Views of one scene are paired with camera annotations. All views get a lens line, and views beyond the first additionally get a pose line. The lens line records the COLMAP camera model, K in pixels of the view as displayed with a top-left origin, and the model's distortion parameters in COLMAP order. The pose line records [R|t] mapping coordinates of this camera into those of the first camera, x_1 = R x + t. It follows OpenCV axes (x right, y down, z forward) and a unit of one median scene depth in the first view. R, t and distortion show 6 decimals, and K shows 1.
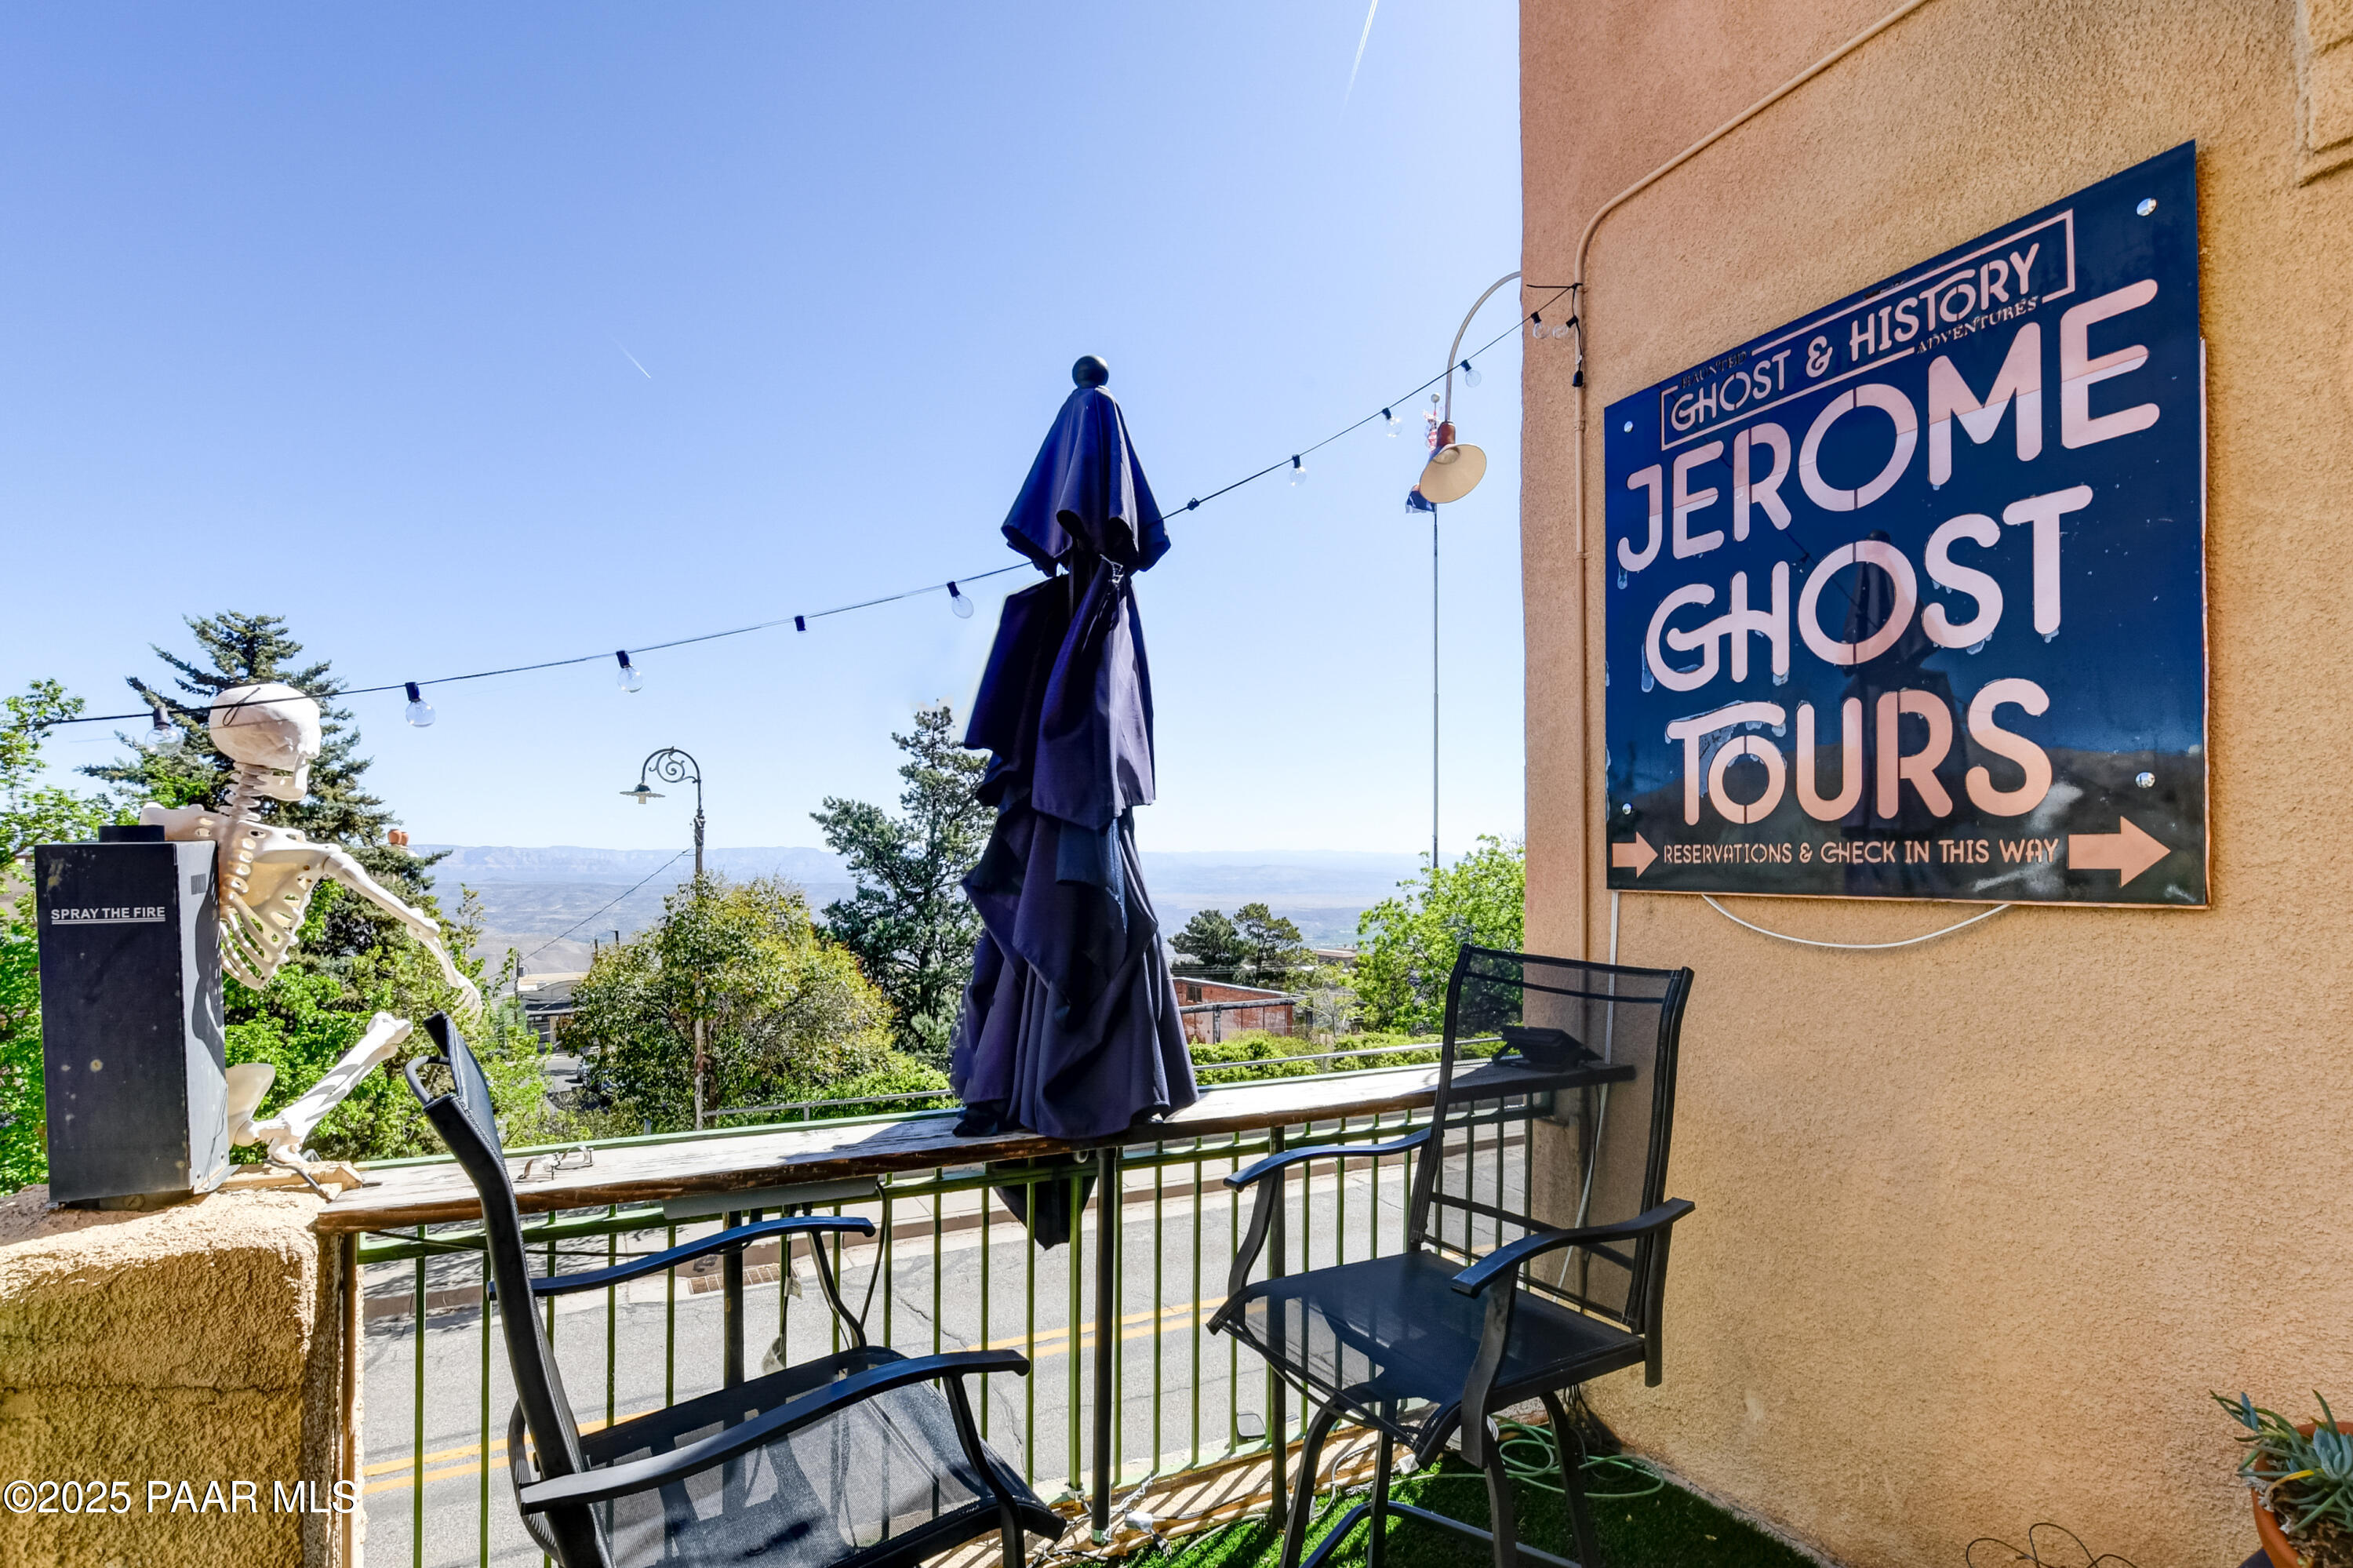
lens RADIAL K [[1113.0, 0, 1178.1], [0, 1113.0, 866.5], [0, 0, 1]] dist [0.000548, 0.000044]
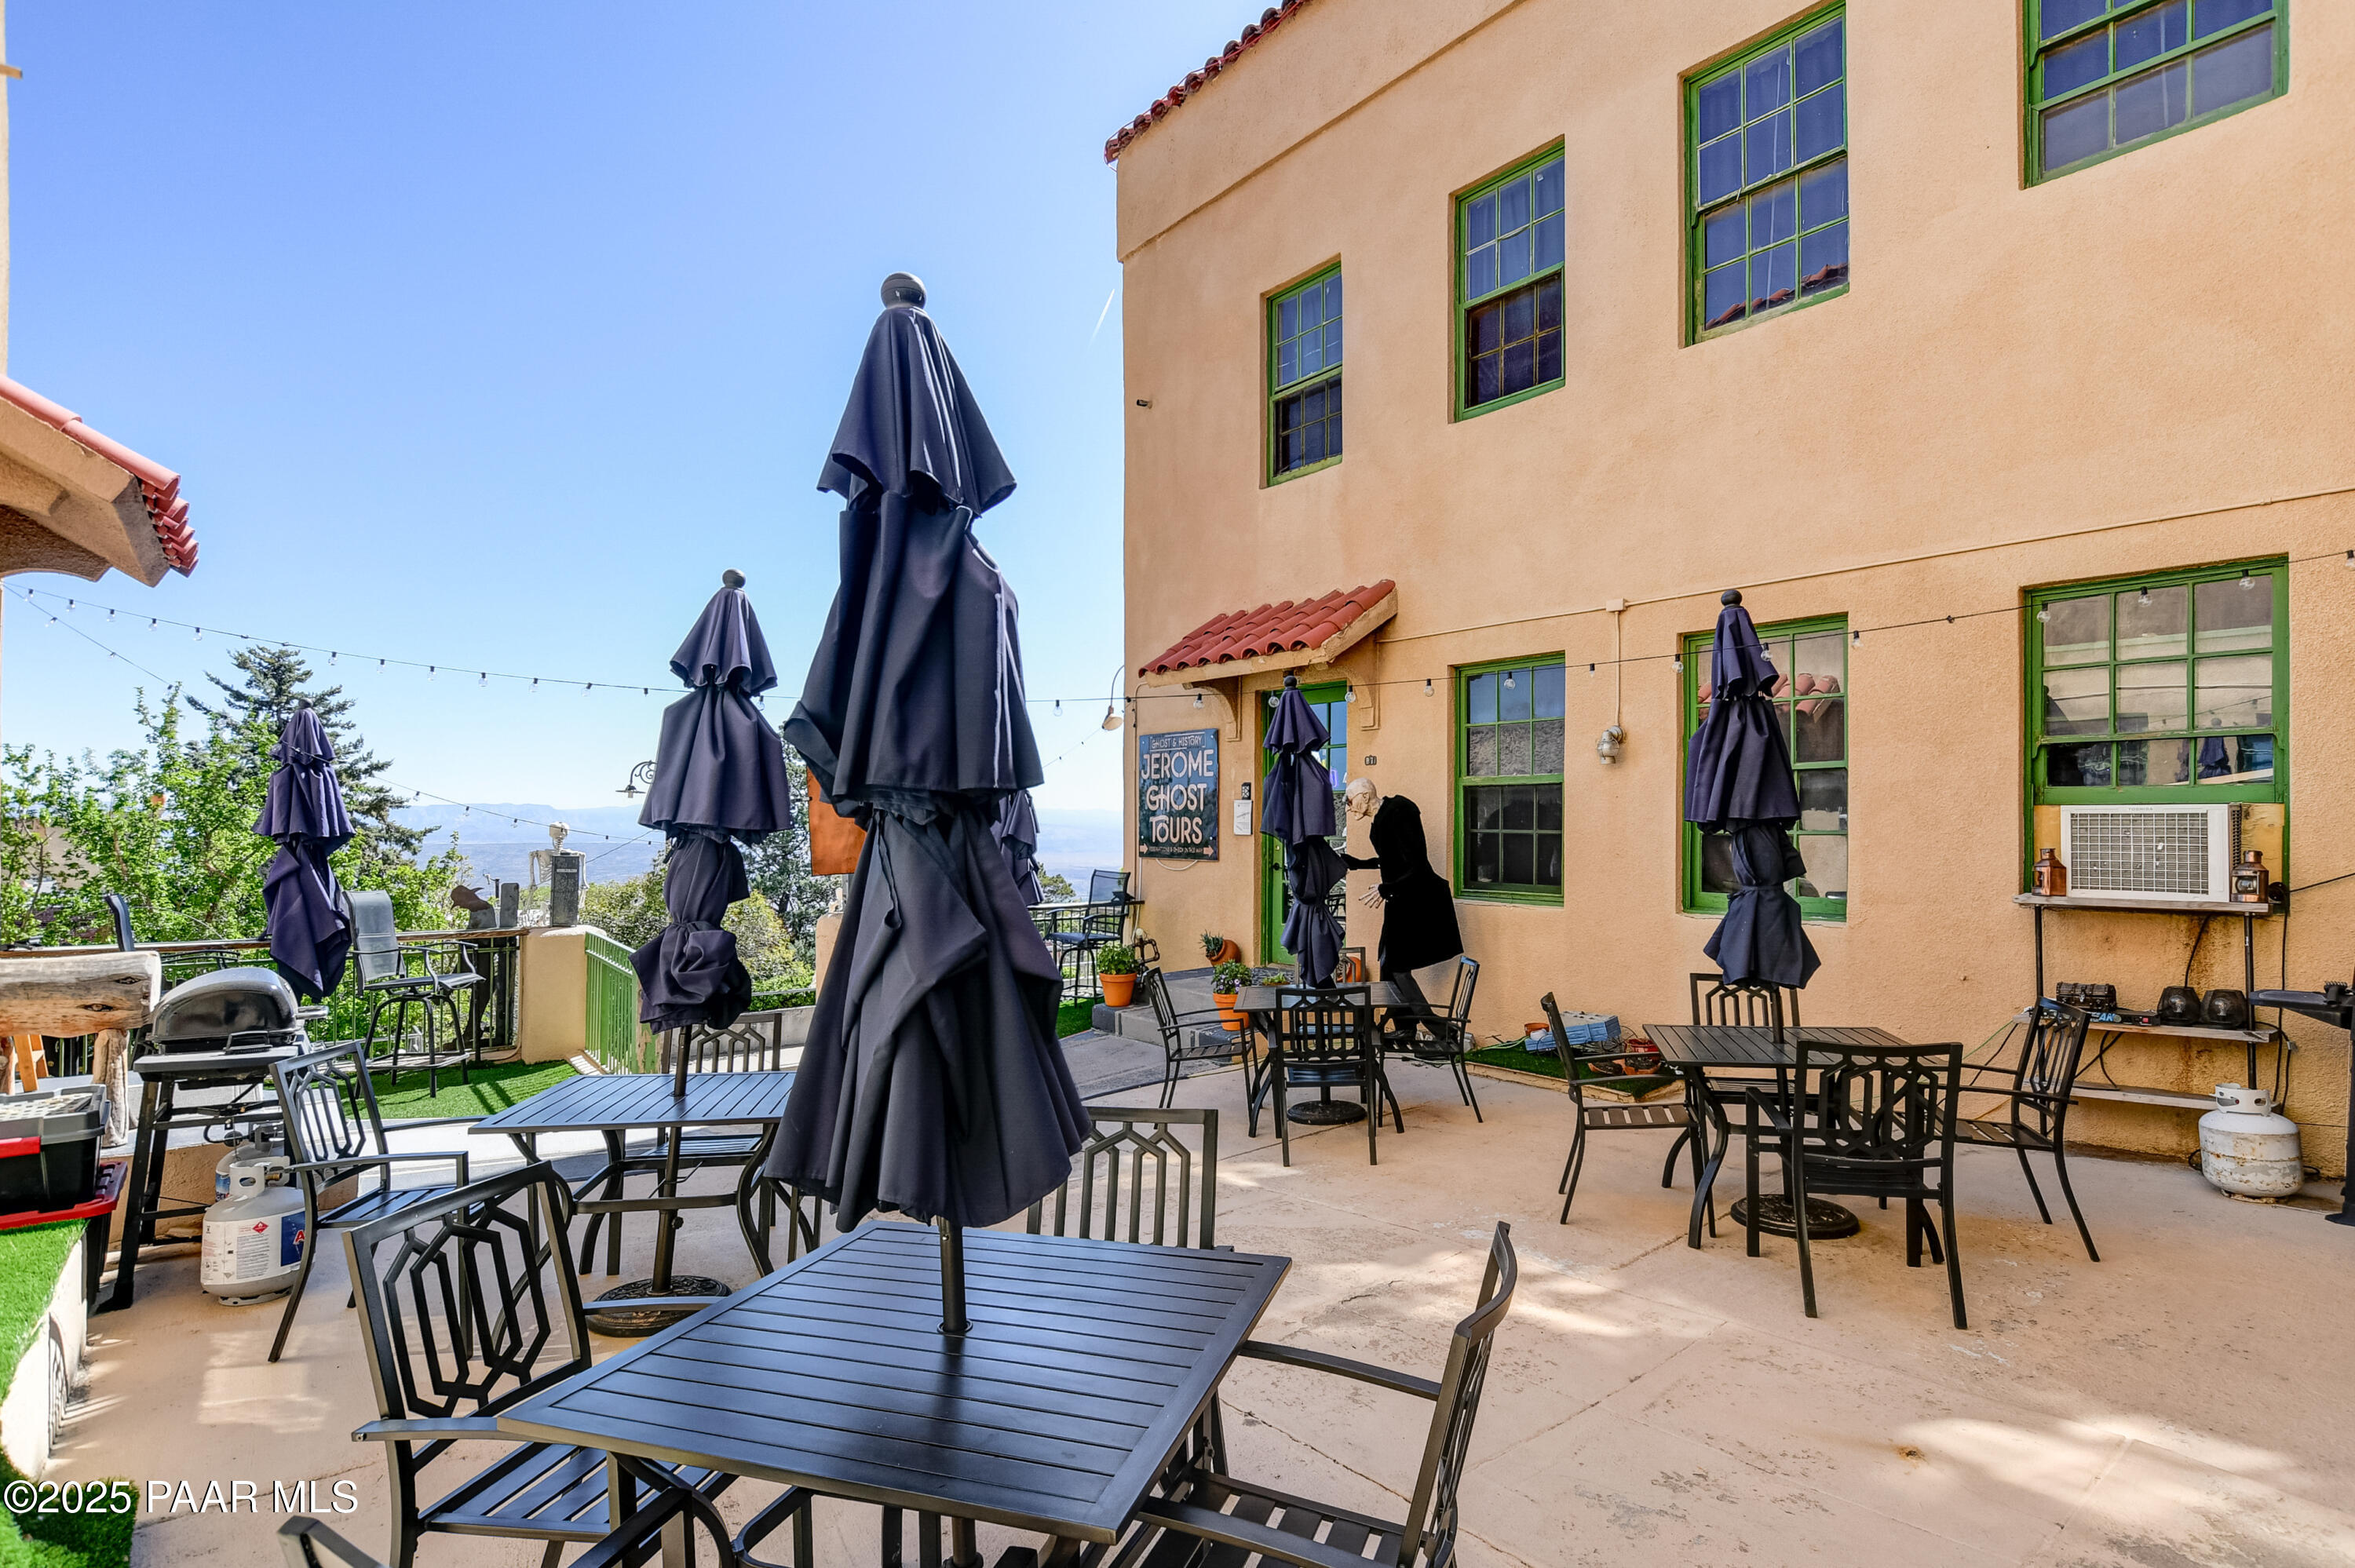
lens RADIAL K [[1143.5, 0, 1246.2], [0, 1143.5, 817.0], [0, 0, 1]] dist [0.003756, 0.000822]
pose [[0.967113, 0.004920, 0.254299, -0.295511], [-0.003363, 0.999973, -0.006557, -0.101472], [-0.254324, 0.005486, 0.967104, -3.173588]]
